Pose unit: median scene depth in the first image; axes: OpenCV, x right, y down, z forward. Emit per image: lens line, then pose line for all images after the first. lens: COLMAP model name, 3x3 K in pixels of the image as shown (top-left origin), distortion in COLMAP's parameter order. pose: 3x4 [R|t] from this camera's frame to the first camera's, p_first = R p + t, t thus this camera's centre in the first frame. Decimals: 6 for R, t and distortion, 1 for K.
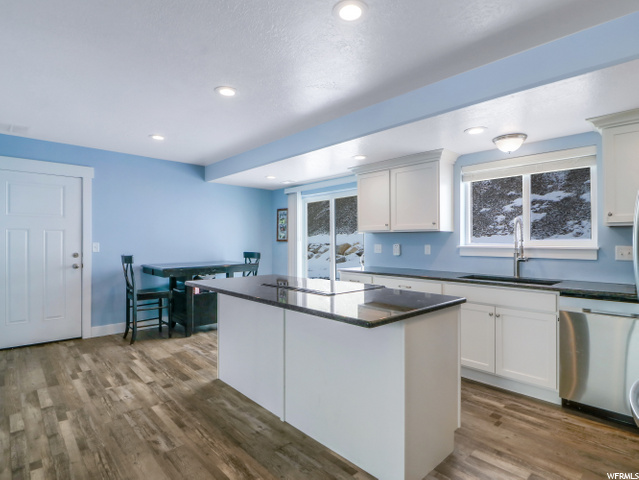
lens RADIAL K [[356.0, 0, 334.7], [0, 356.0, 241.4], [0, 0, 1]] dist [-0.001338, -0.008014]
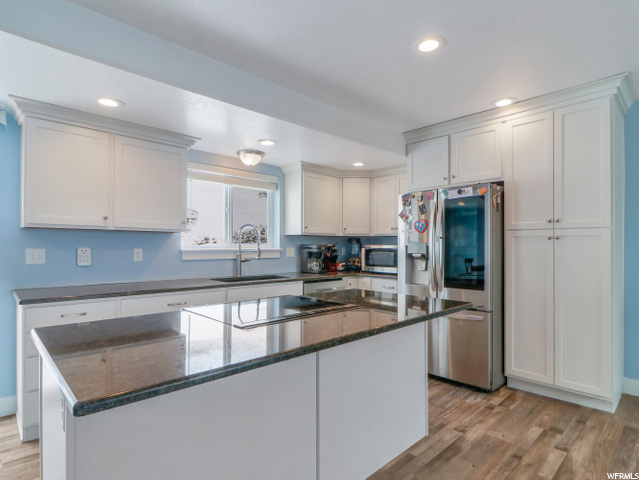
lens RADIAL K [[356.0, 0, 334.7], [0, 356.0, 241.4], [0, 0, 1]] dist [-0.001338, -0.008014]
pose [[-0.030436, 0.012105, 0.999463, -1.416203], [-0.003537, 0.999919, -0.012218, 0.007619], [-0.999530, -0.003907, -0.030391, 1.732736]]
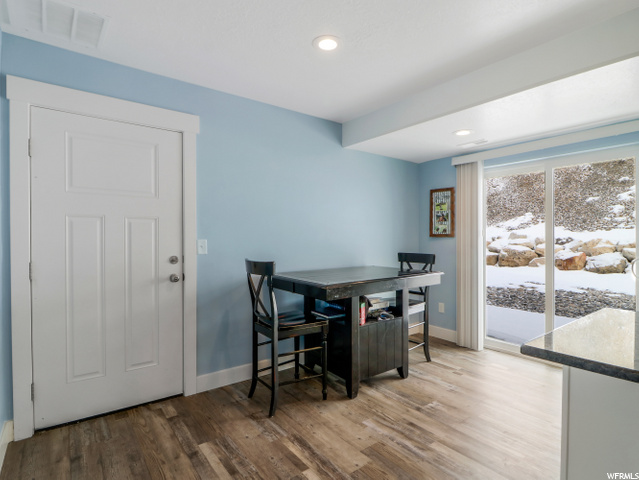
lens RADIAL K [[333.5, 0, 319.5], [0, 333.5, 240.0], [0, 0, 1]] dist [-0.000882, -0.001153]
pose [[0.995318, -0.001255, -0.096646, -0.354339], [0.002083, 0.999962, 0.008469, 0.000368], [0.096631, -0.008631, 0.995283, 0.379334]]
